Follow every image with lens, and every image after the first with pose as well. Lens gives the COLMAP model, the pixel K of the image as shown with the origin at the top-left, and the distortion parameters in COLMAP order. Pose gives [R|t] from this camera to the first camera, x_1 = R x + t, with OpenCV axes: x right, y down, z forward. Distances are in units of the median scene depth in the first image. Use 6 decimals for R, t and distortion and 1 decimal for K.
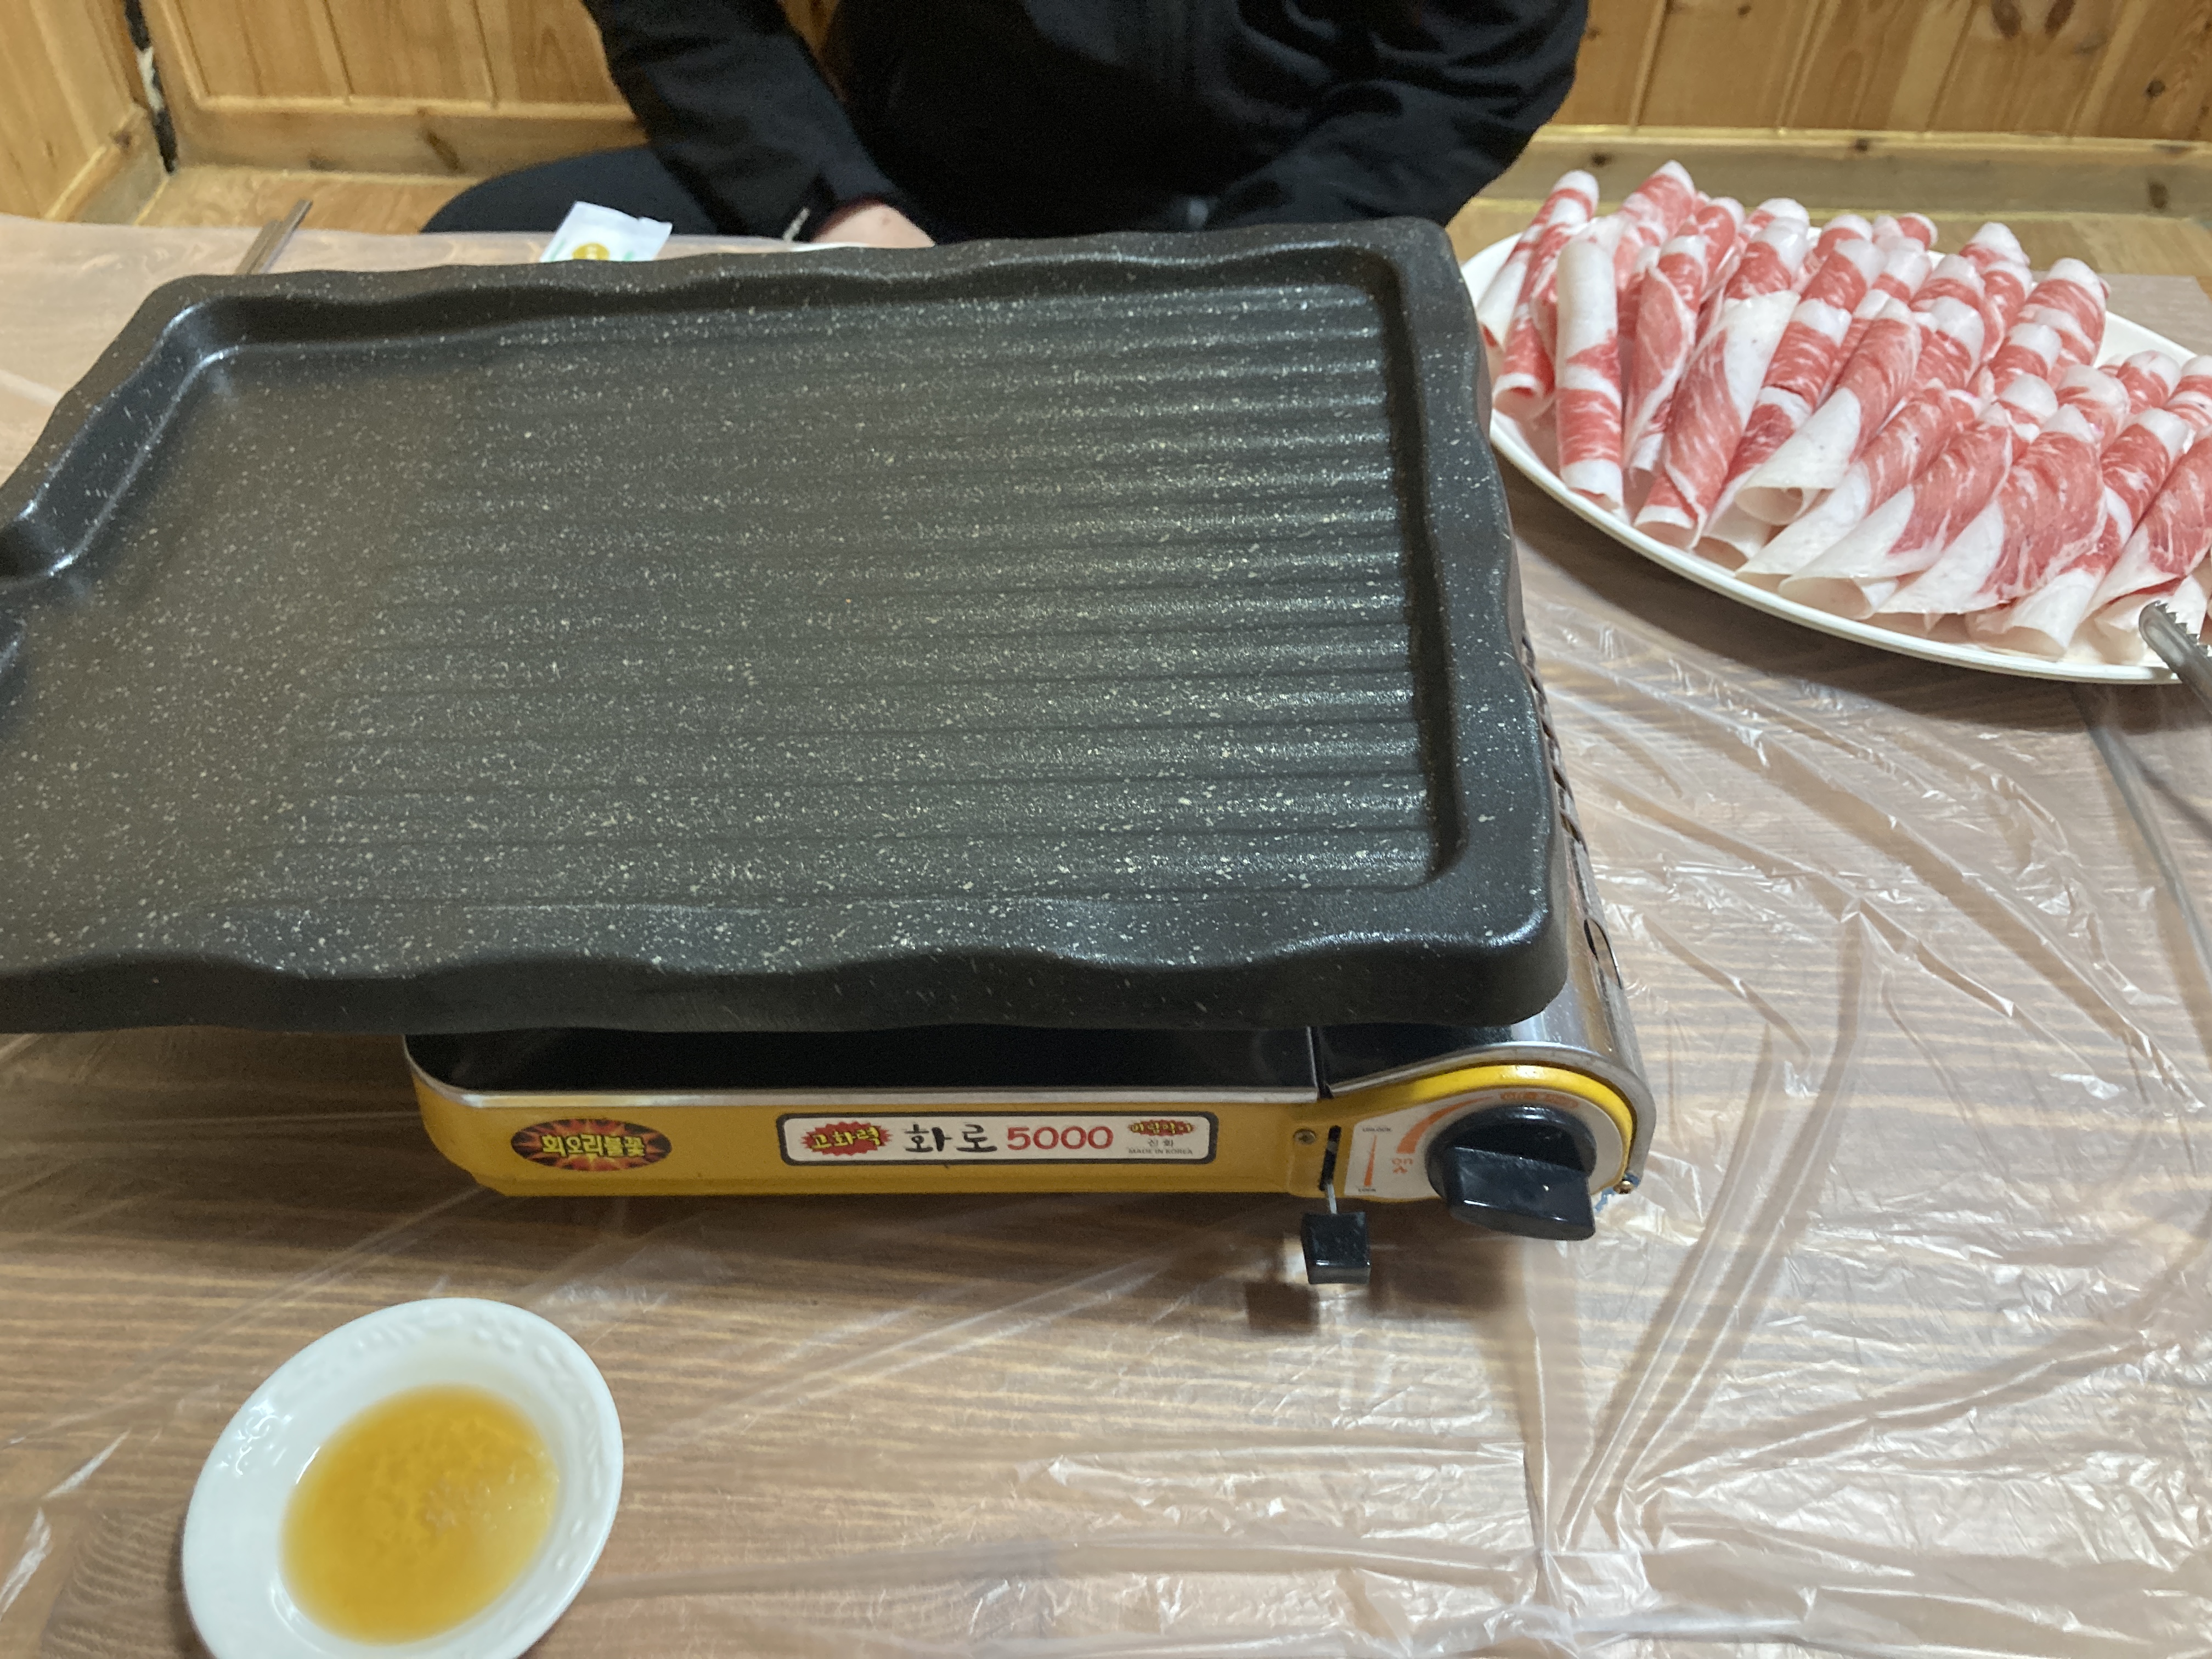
lens RADIAL K [[1844.8, 0, 1099.5], [0, 1844.8, 819.4], [0, 0, 1]] dist [0.013318, 0.010931]
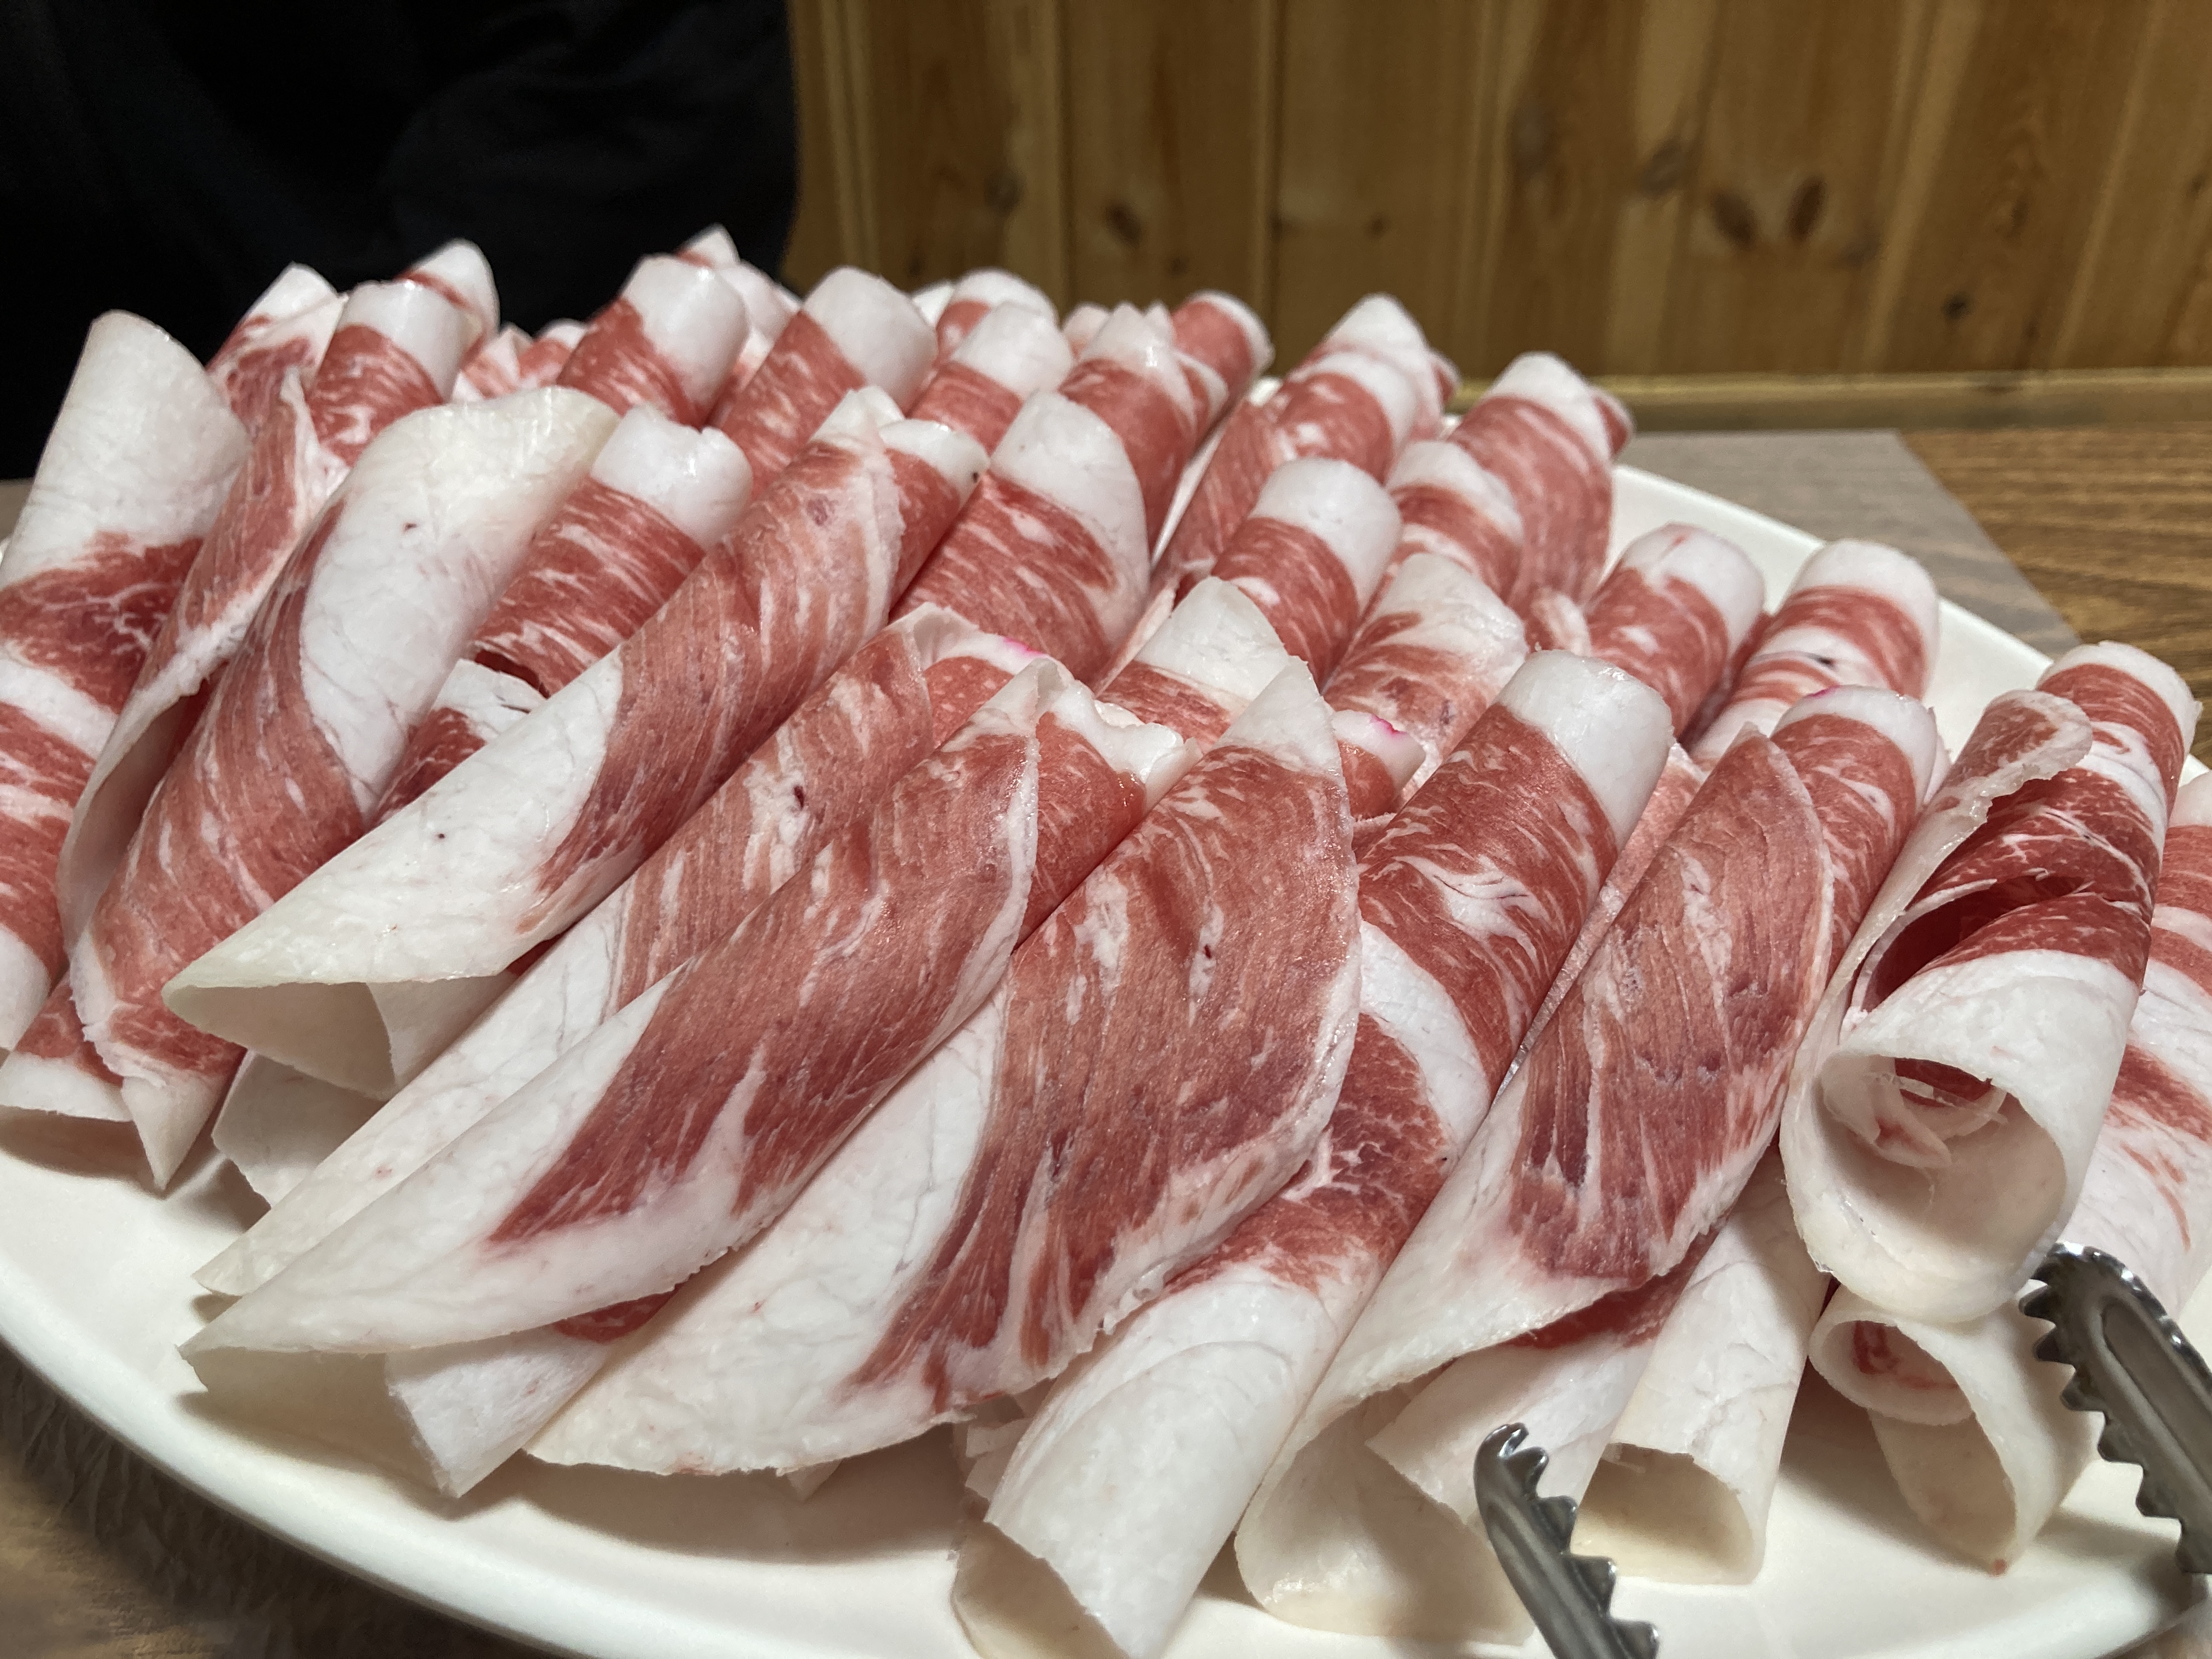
lens RADIAL K [[1844.8, 0, 1114.6], [0, 1844.8, 833.3], [0, 0, 1]] dist [0.013318, 0.010931]
pose [[0.998566, -0.053496, 0.001770, 0.505012], [0.052776, 0.978533, -0.199220, -0.141163], [0.008926, 0.199028, 0.979953, 0.731386]]
